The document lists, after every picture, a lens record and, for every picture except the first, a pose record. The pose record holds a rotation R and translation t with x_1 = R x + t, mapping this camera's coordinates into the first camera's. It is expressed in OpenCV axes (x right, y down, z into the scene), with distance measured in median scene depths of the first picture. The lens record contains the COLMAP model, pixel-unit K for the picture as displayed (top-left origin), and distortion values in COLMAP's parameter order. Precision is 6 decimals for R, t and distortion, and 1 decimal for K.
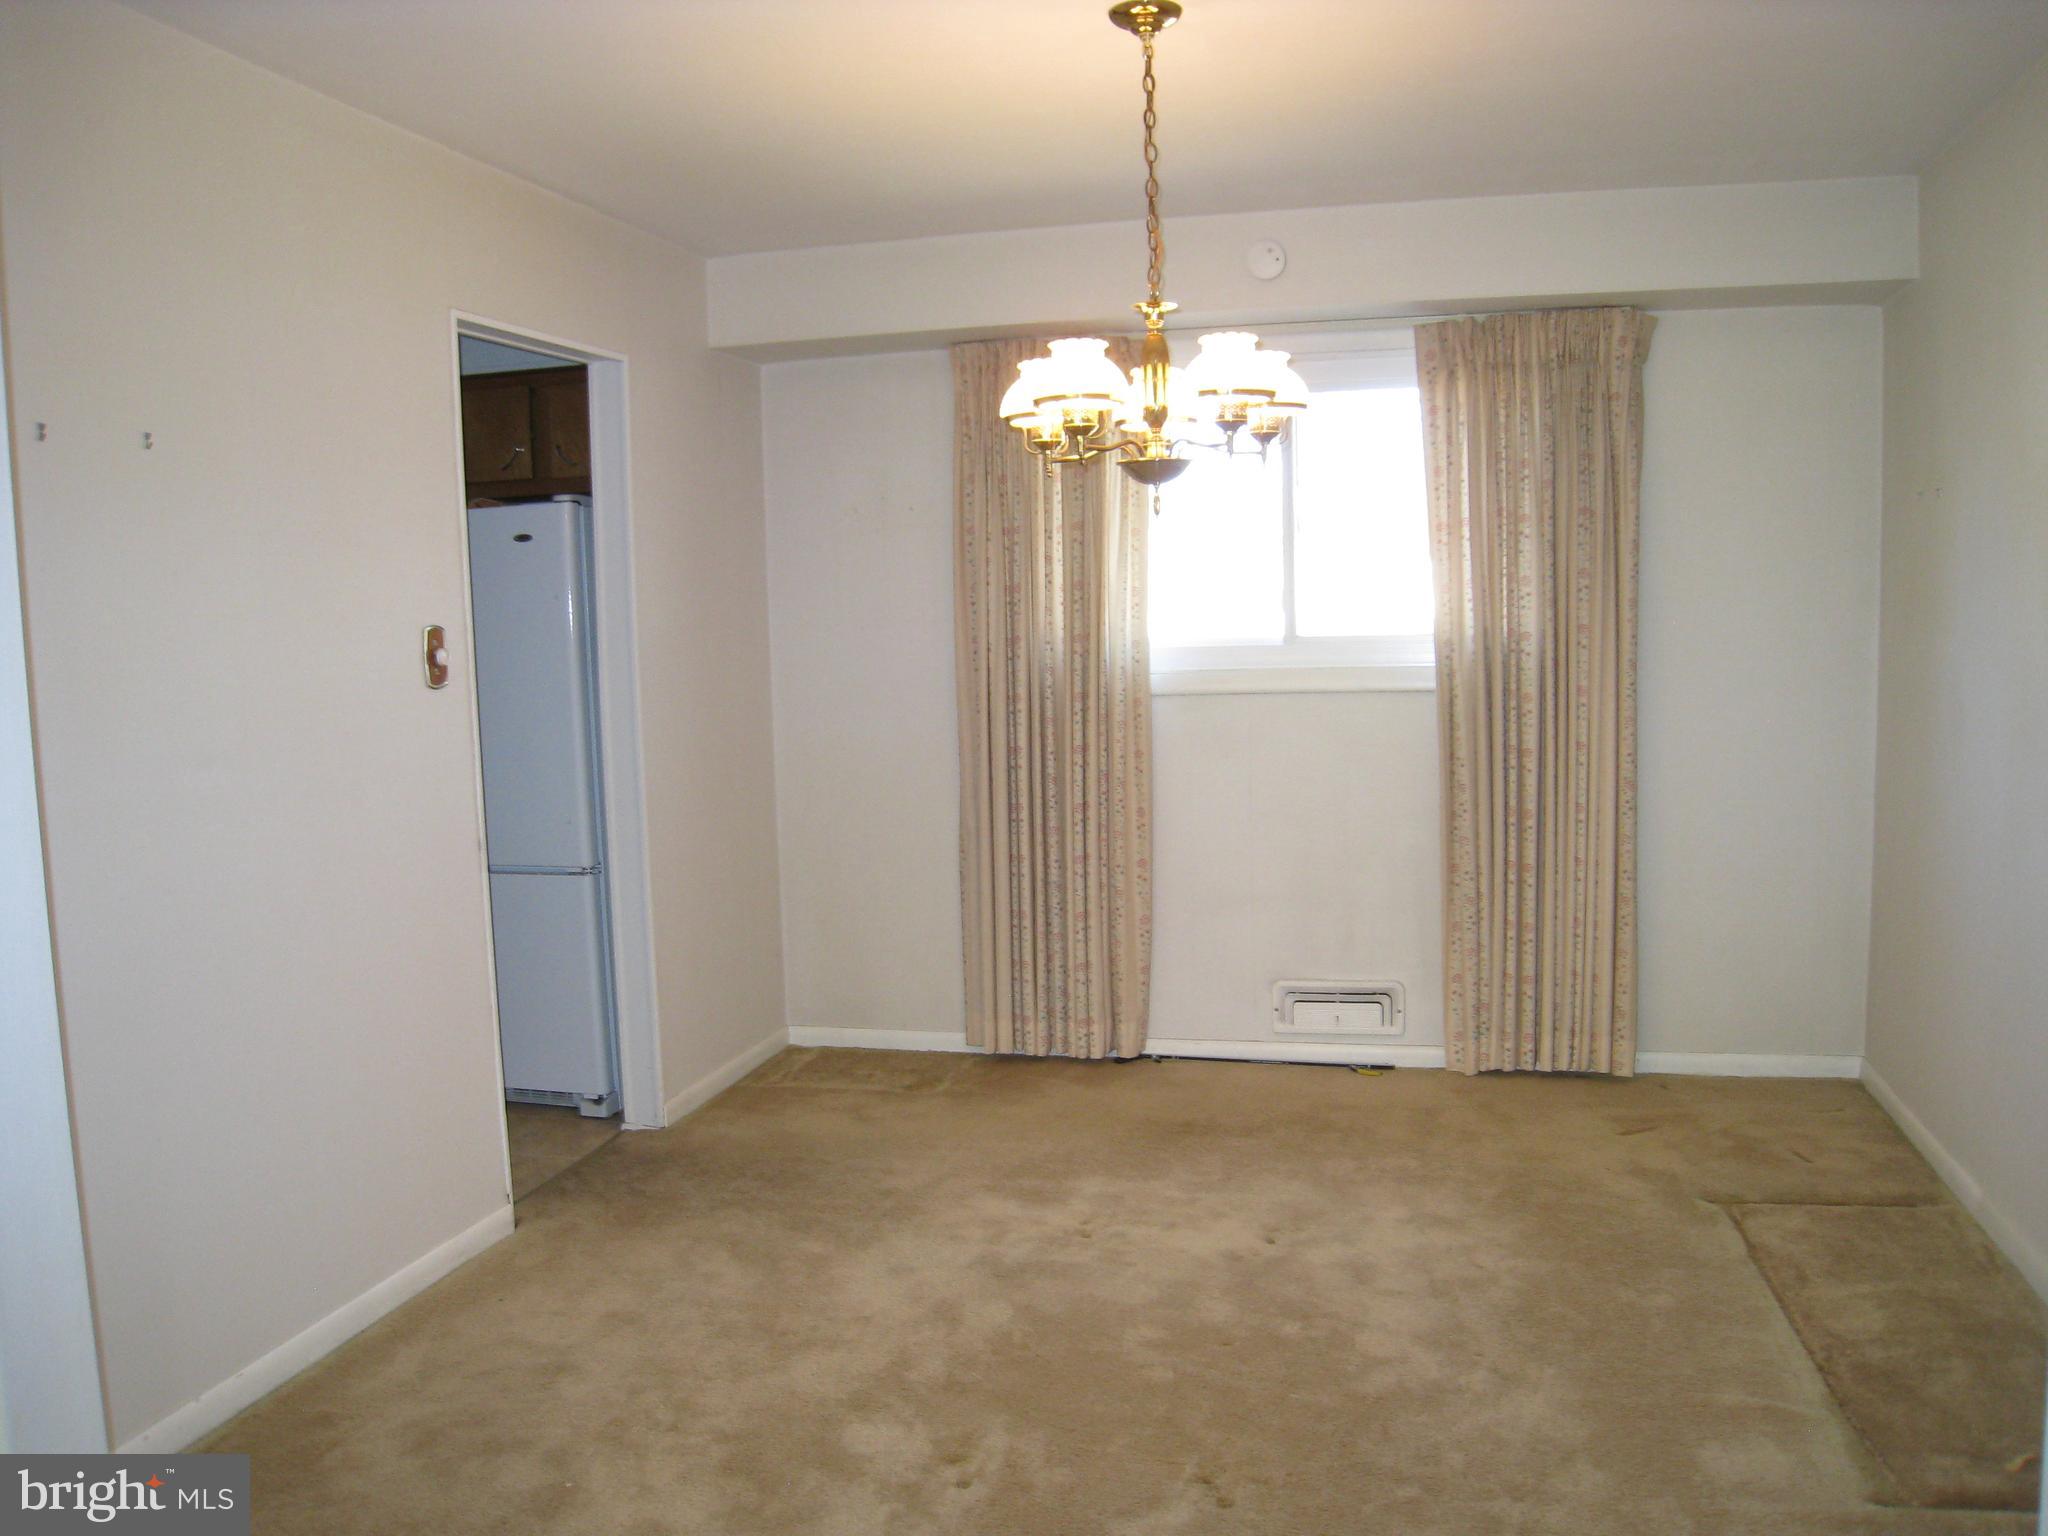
lens RADIAL K [[1724.2, 0, 1024.0], [0, 1724.2, 768.0], [0, 0, 1]] dist [-0.016065, -0.008399]
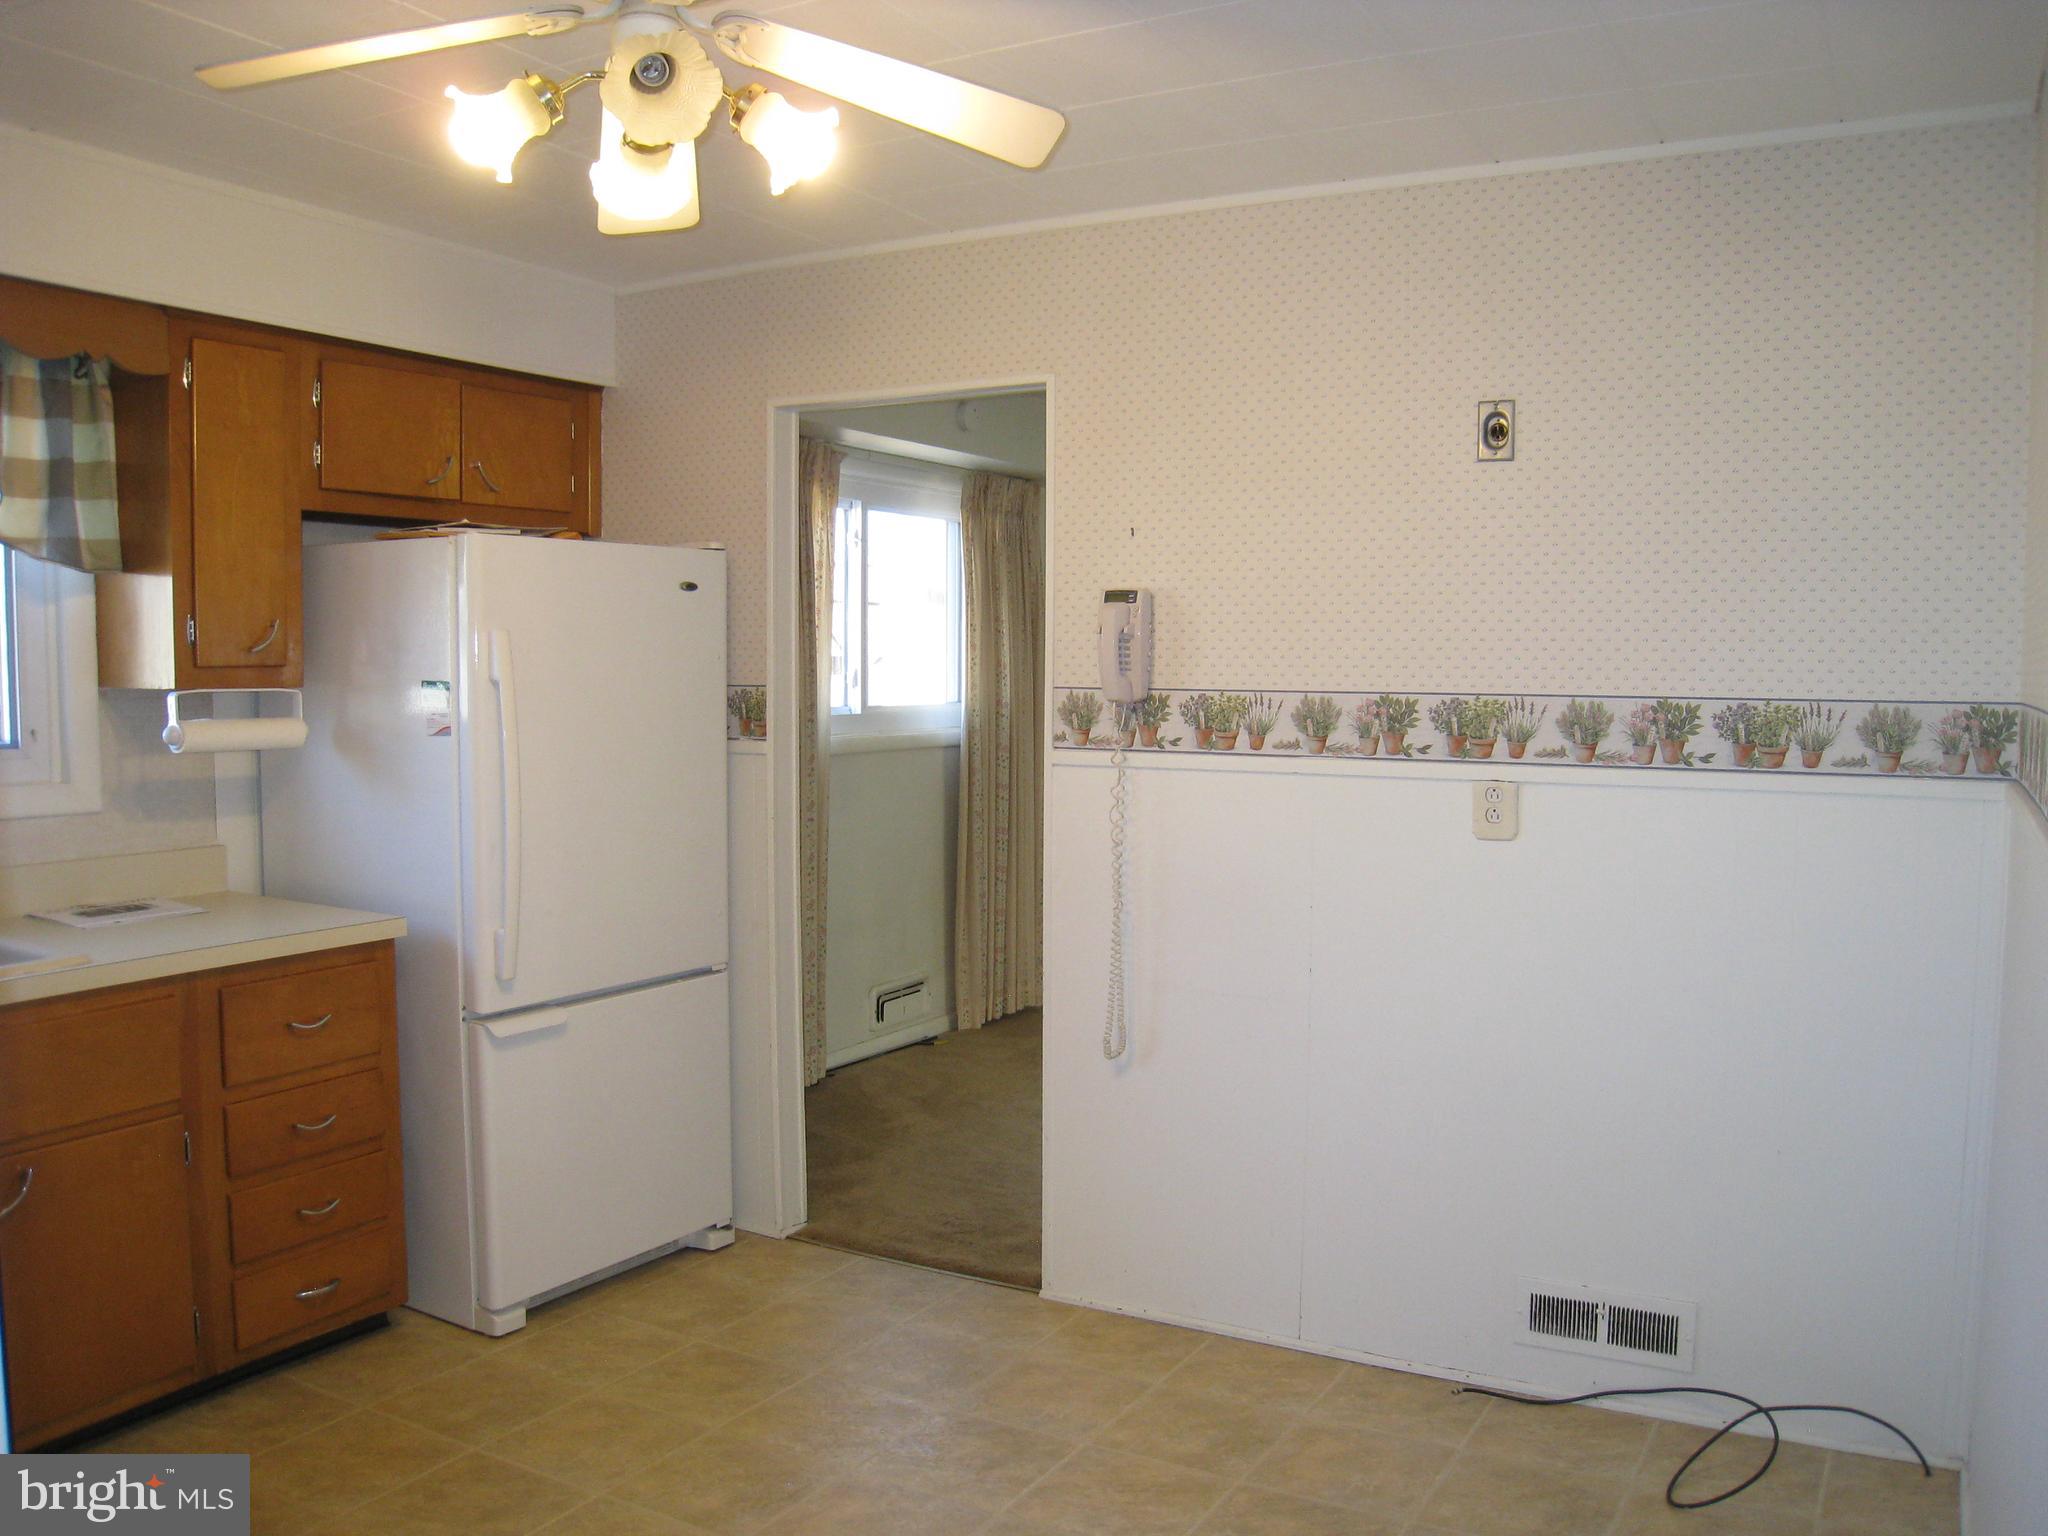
lens RADIAL K [[1724.2, 0, 1024.0], [0, 1724.2, 768.0], [0, 0, 1]] dist [-0.016065, -0.008399]
pose [[0.253093, -0.027380, 0.967054, -1.028770], [0.060374, 0.998098, 0.012459, -0.041886], [-0.965556, 0.055231, 0.254264, 0.596514]]
